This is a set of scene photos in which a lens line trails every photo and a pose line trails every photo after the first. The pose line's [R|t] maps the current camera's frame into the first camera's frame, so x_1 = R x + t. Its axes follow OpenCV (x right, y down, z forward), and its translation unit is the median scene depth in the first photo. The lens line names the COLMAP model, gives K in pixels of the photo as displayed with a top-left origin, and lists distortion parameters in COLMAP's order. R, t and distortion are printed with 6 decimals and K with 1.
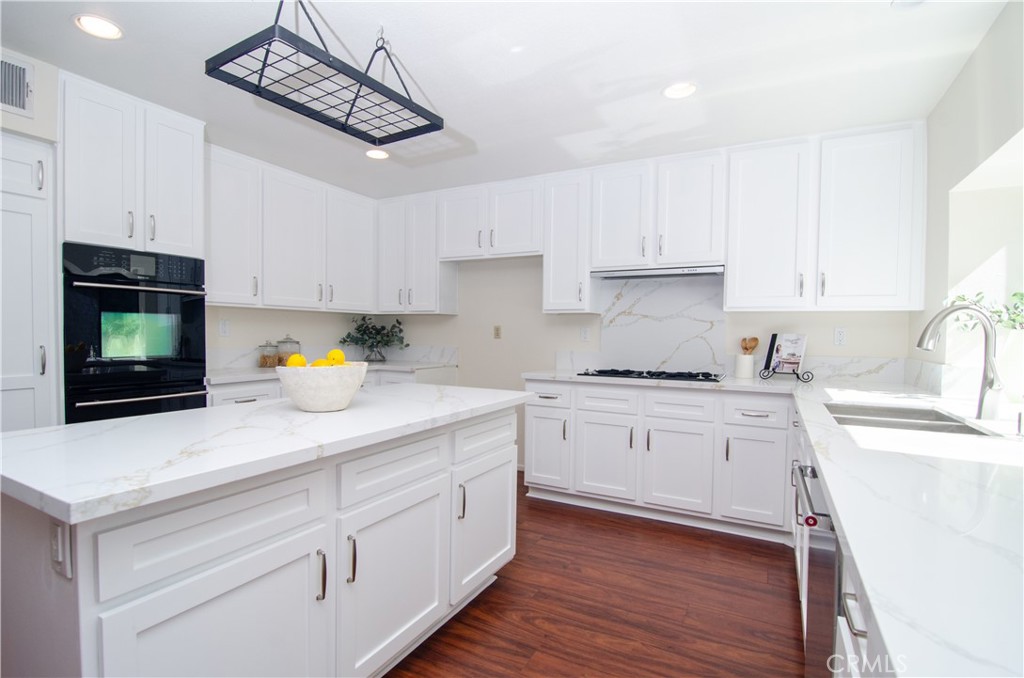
lens RADIAL K [[494.8, 0, 521.7], [0, 494.8, 341.4], [0, 0, 1]] dist [-0.014585, -0.003678]
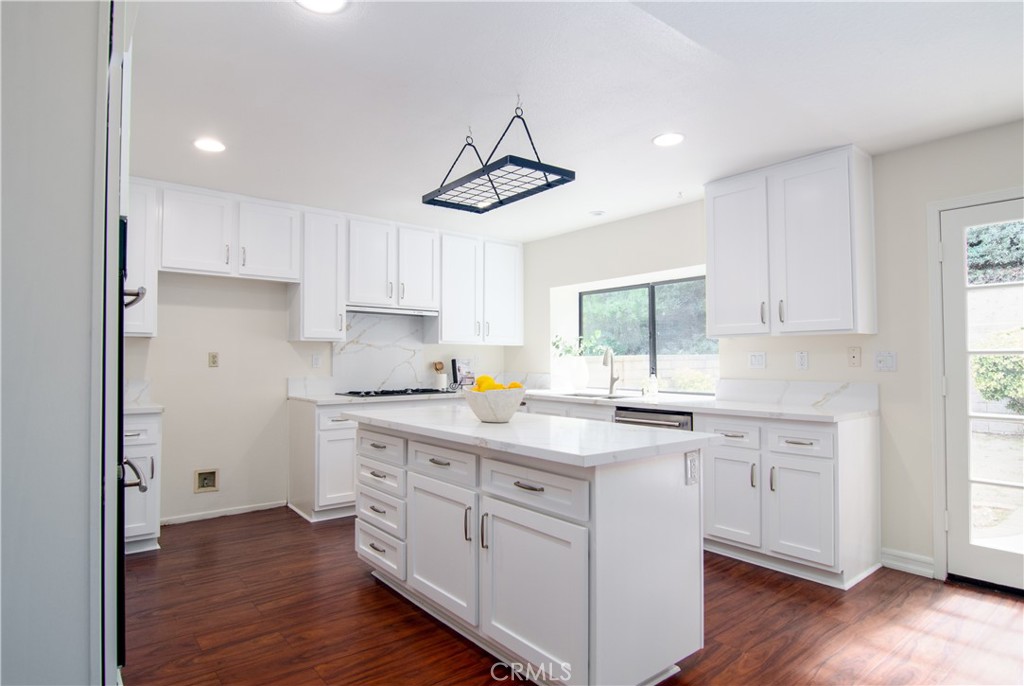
lens RADIAL K [[551.1, 0, 492.9], [0, 551.1, 344.8], [0, 0, 1]] dist [-0.017298, -0.003532]
pose [[0.409593, 0.013978, 0.912161, -0.923358], [0.019774, 0.999512, -0.024196, -0.015306], [-0.912054, 0.027947, 0.409117, 0.201241]]
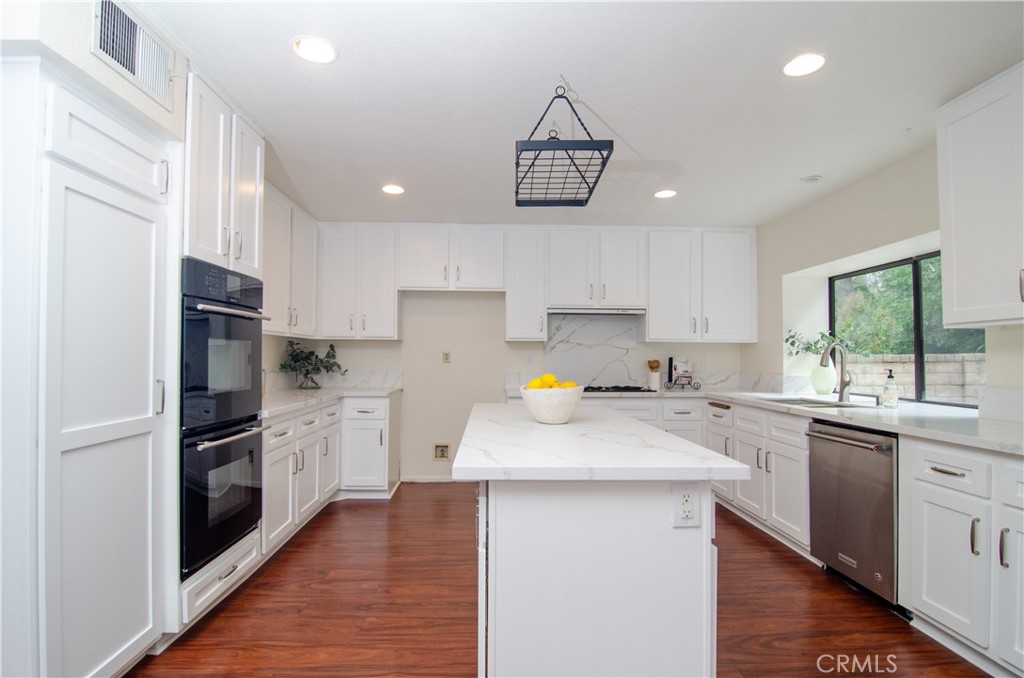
lens RADIAL K [[494.8, 0, 507.8], [0, 494.8, 345.2], [0, 0, 1]] dist [-0.014585, -0.003678]
pose [[0.865697, 0.005341, 0.500540, -0.610256], [0.013499, 0.999330, -0.034010, -0.007924], [-0.500386, 0.036200, 0.865045, -0.021617]]
